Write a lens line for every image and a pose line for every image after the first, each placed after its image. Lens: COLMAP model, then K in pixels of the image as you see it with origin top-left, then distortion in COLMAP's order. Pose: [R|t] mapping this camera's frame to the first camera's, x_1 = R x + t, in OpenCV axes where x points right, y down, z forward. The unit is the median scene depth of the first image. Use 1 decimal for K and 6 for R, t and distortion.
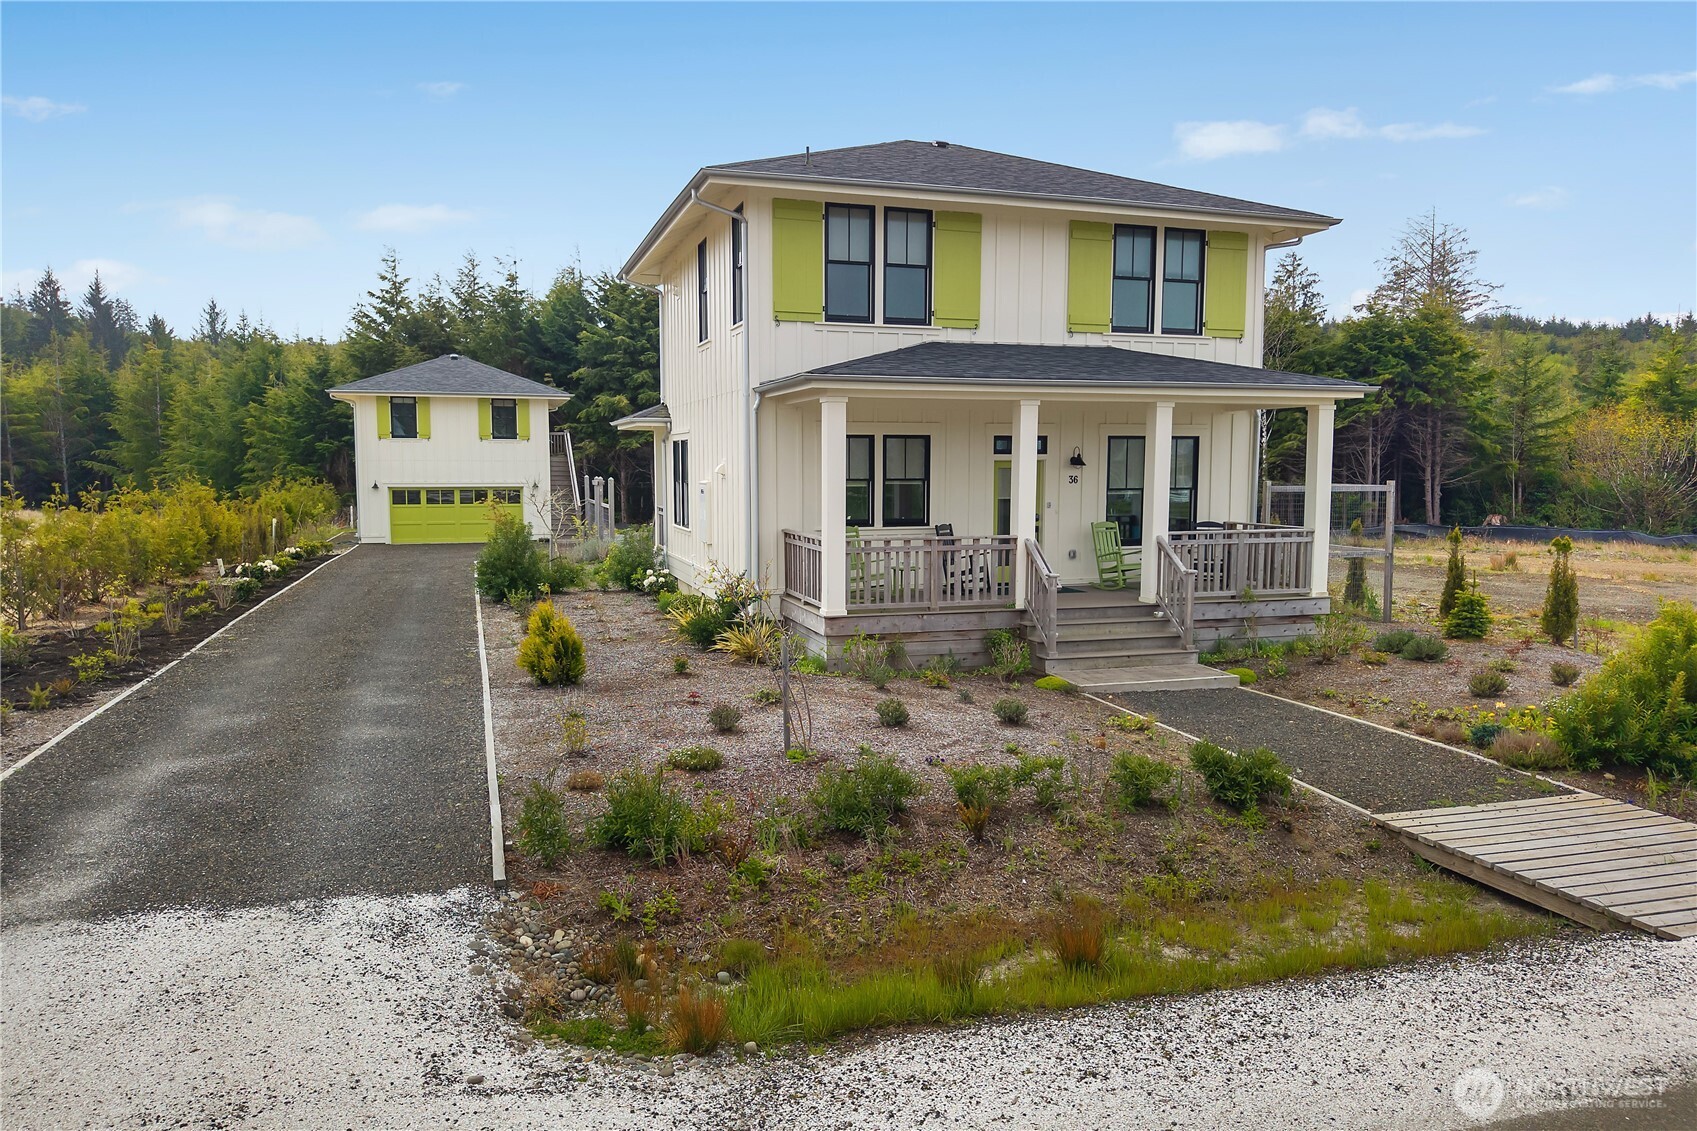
lens RADIAL K [[1154.2, 0, 848.5], [0, 1154.2, 565.5], [0, 0, 1]] dist [0.002375, 0.000698]
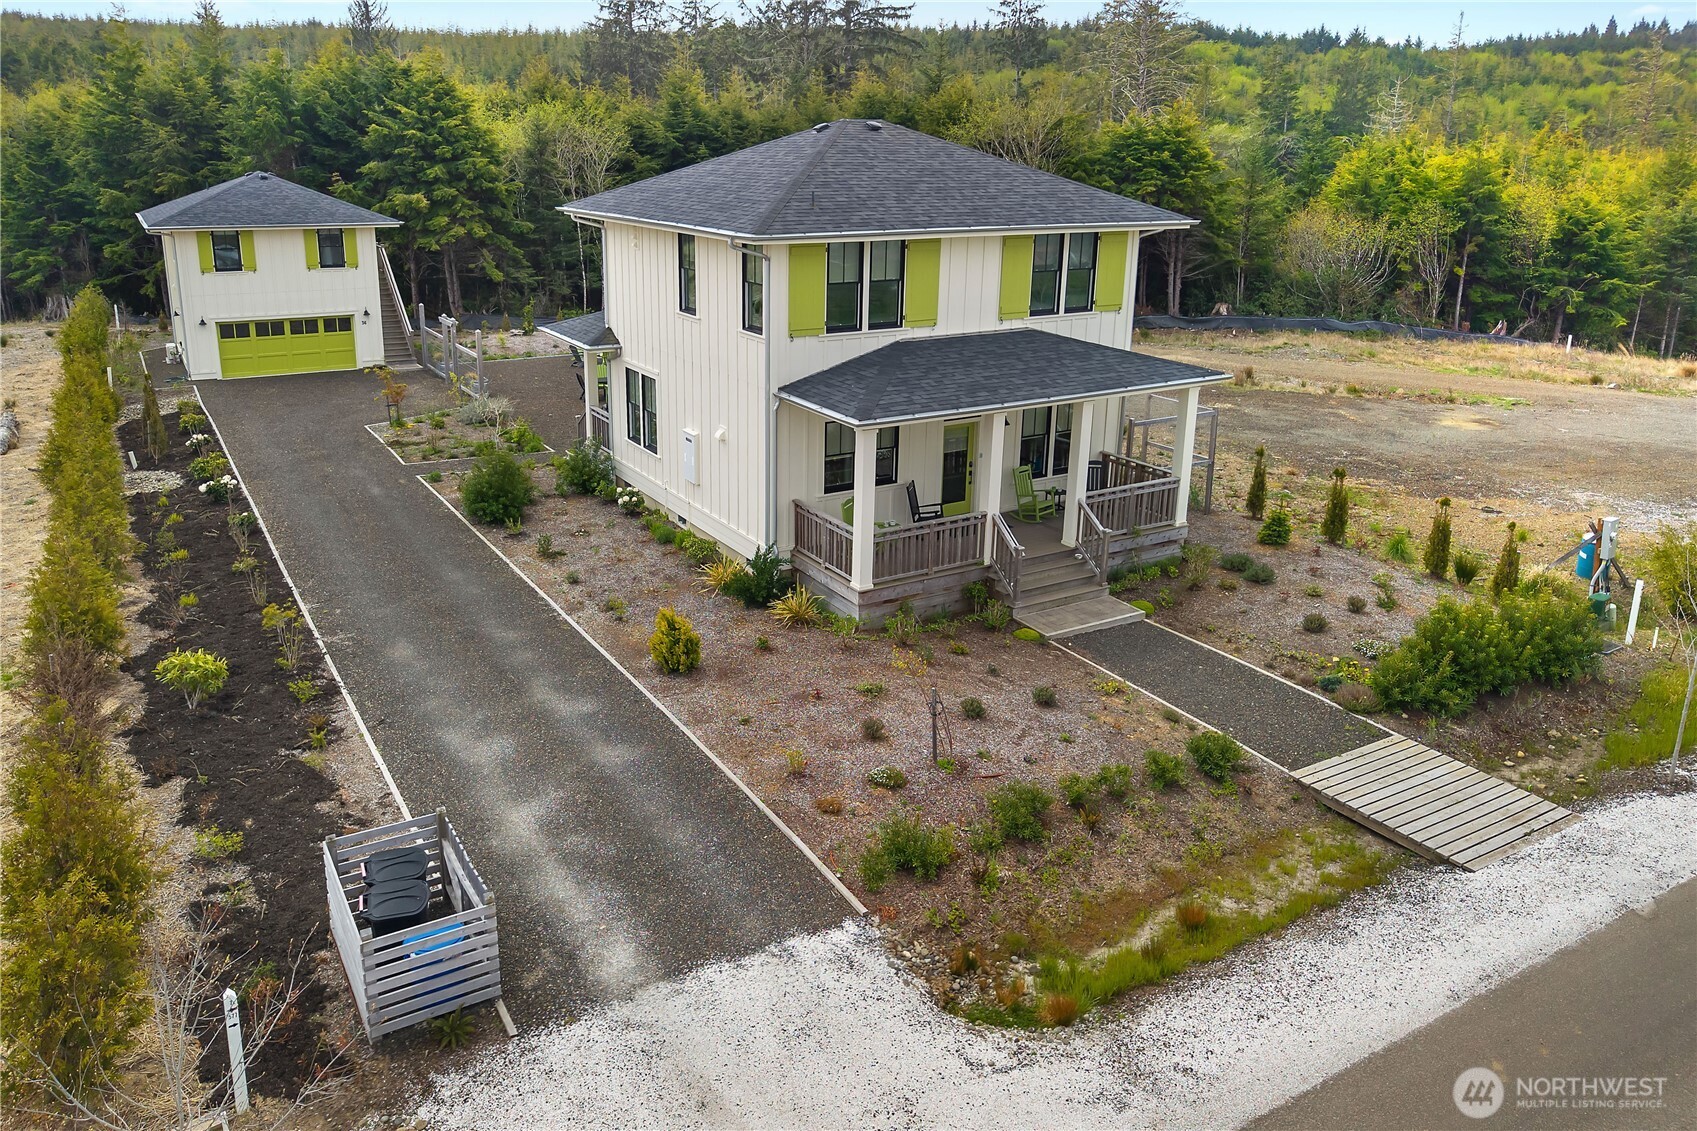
lens RADIAL K [[1196.1, 0, 794.5], [0, 1196.1, 447.6], [0, 0, 1]] dist [0.009879, -0.000696]
pose [[0.977546, -0.043714, 0.206136, -0.307041], [0.009967, 0.986743, 0.161986, -0.283851], [-0.210484, -0.156295, 0.965022, -0.232453]]
